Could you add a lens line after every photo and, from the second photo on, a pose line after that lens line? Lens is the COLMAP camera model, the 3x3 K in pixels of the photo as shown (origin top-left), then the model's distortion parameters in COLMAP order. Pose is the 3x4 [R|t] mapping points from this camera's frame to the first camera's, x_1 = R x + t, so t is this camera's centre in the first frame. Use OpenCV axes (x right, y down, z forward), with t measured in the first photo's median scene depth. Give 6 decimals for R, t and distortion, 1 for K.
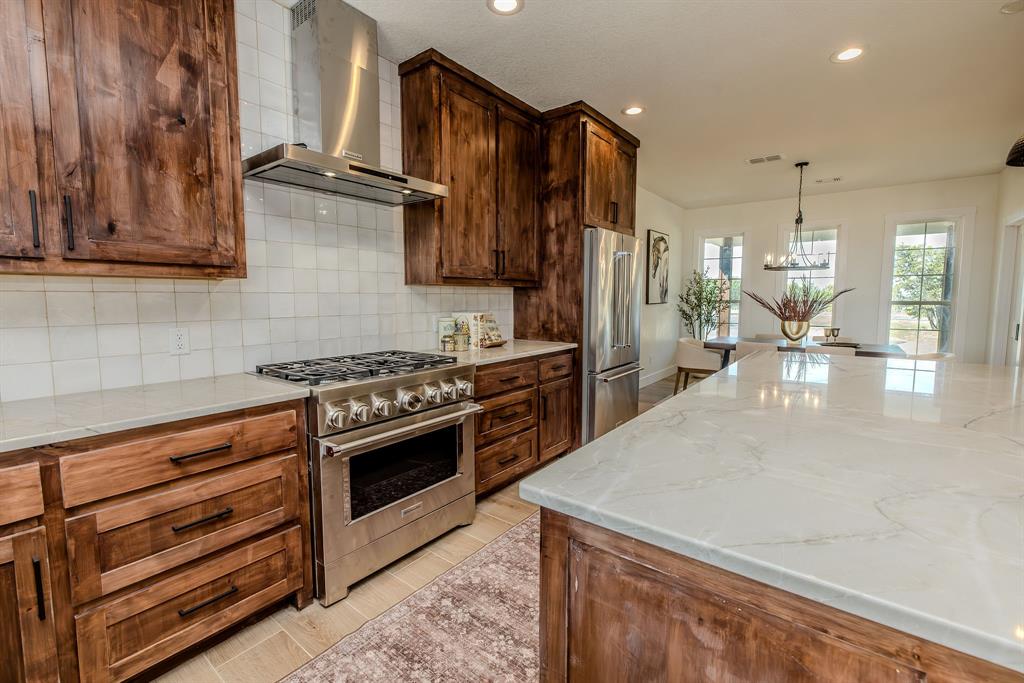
lens RADIAL K [[439.9, 0, 509.9], [0, 439.9, 334.2], [0, 0, 1]] dist [0.001819, -0.000075]
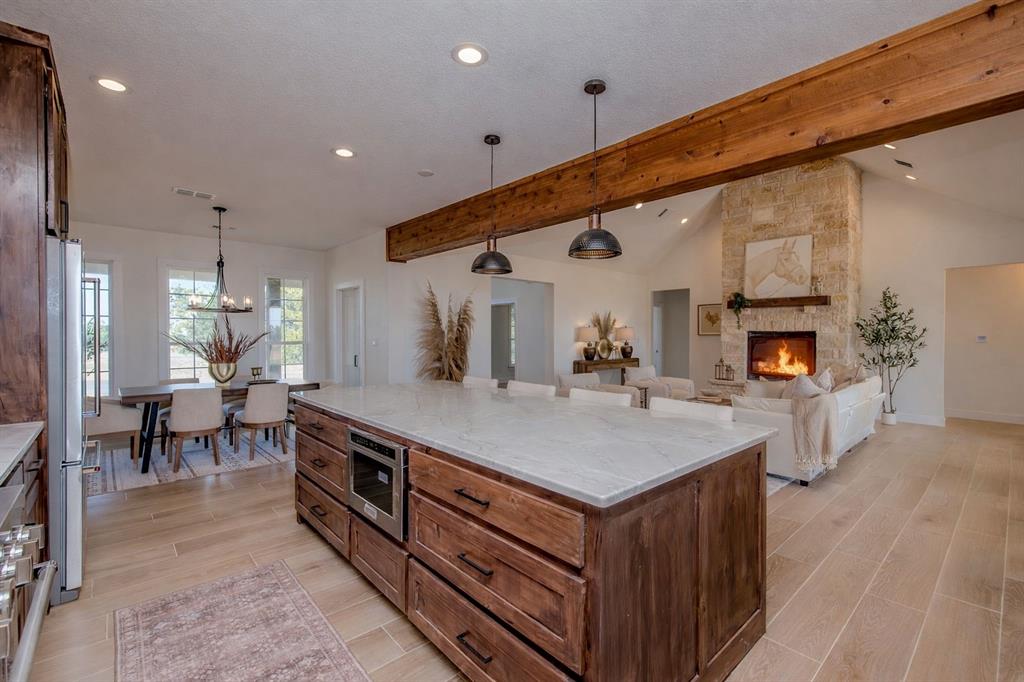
lens RADIAL K [[447.6, 0, 509.7], [0, 447.6, 337.3], [0, 0, 1]] dist [-0.003114, 0.000007]
pose [[0.169959, 0.002144, 0.985449, -0.242881], [0.078881, 0.996759, -0.015773, -0.021500], [-0.982289, 0.080414, 0.169239, 0.191663]]
